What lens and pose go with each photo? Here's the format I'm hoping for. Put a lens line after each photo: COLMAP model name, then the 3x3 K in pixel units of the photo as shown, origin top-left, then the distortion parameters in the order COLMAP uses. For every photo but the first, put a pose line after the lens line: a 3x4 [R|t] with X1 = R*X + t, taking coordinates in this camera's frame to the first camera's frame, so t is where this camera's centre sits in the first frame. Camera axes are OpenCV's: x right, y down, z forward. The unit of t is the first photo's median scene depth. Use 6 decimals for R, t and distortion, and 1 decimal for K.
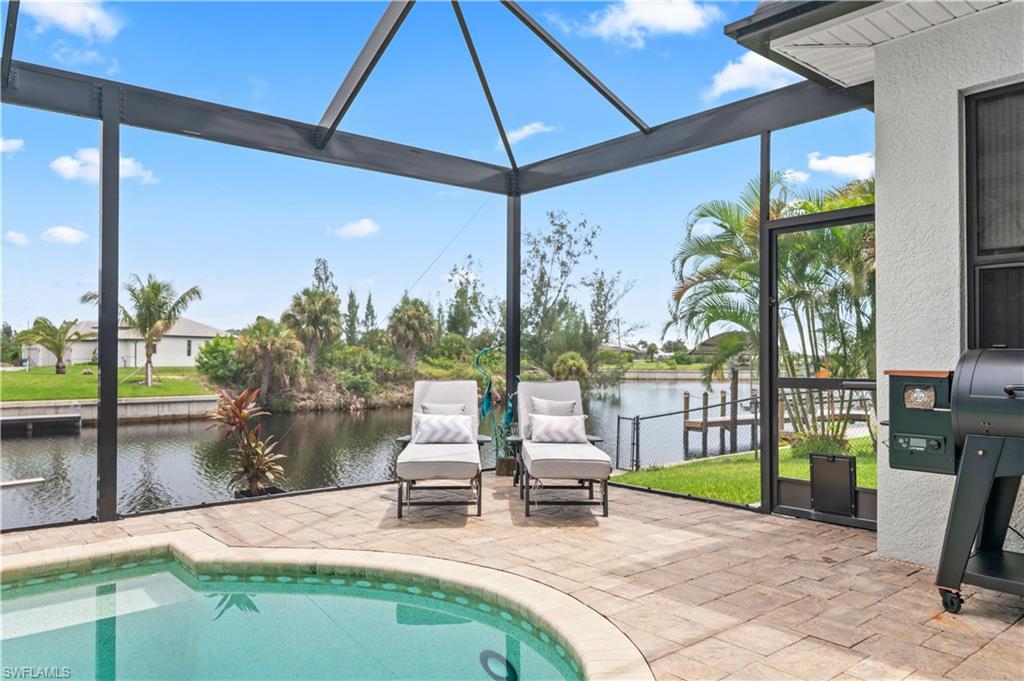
lens RADIAL K [[737.2, 0, 508.9], [0, 737.2, 365.9], [0, 0, 1]] dist [-0.001566, 0.000672]
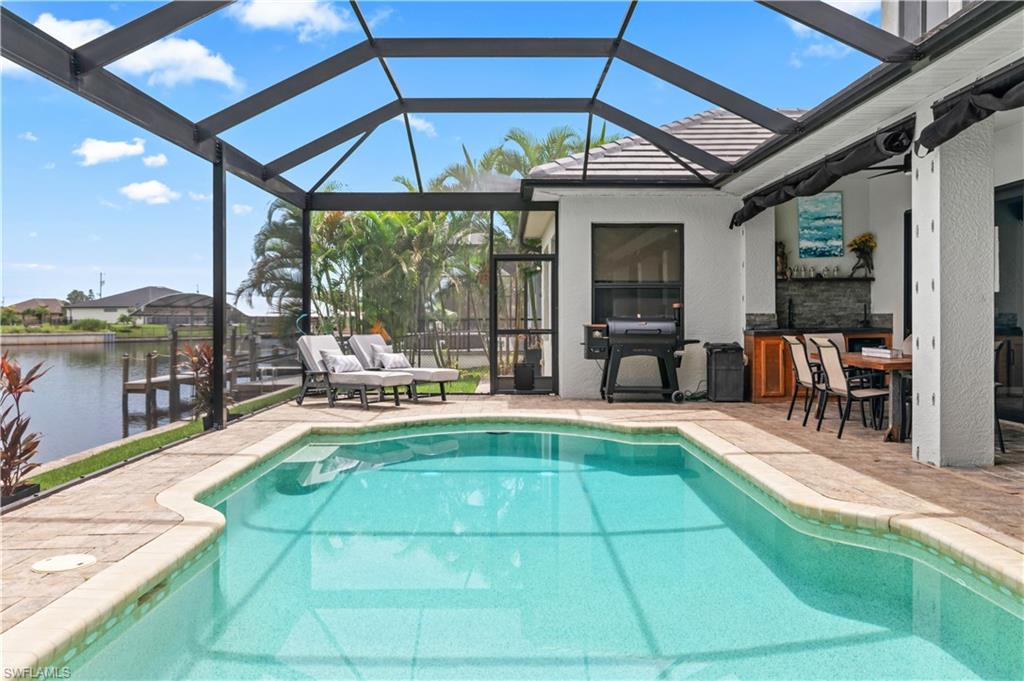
lens RADIAL K [[782.8, 0, 557.8], [0, 782.8, 313.2], [0, 0, 1]] dist [0.029135, 0.006413]
pose [[0.622102, 0.002247, 0.782933, -0.129796], [0.010081, 0.999890, -0.010880, -0.000489], [-0.782872, 0.014661, 0.622011, -0.053480]]
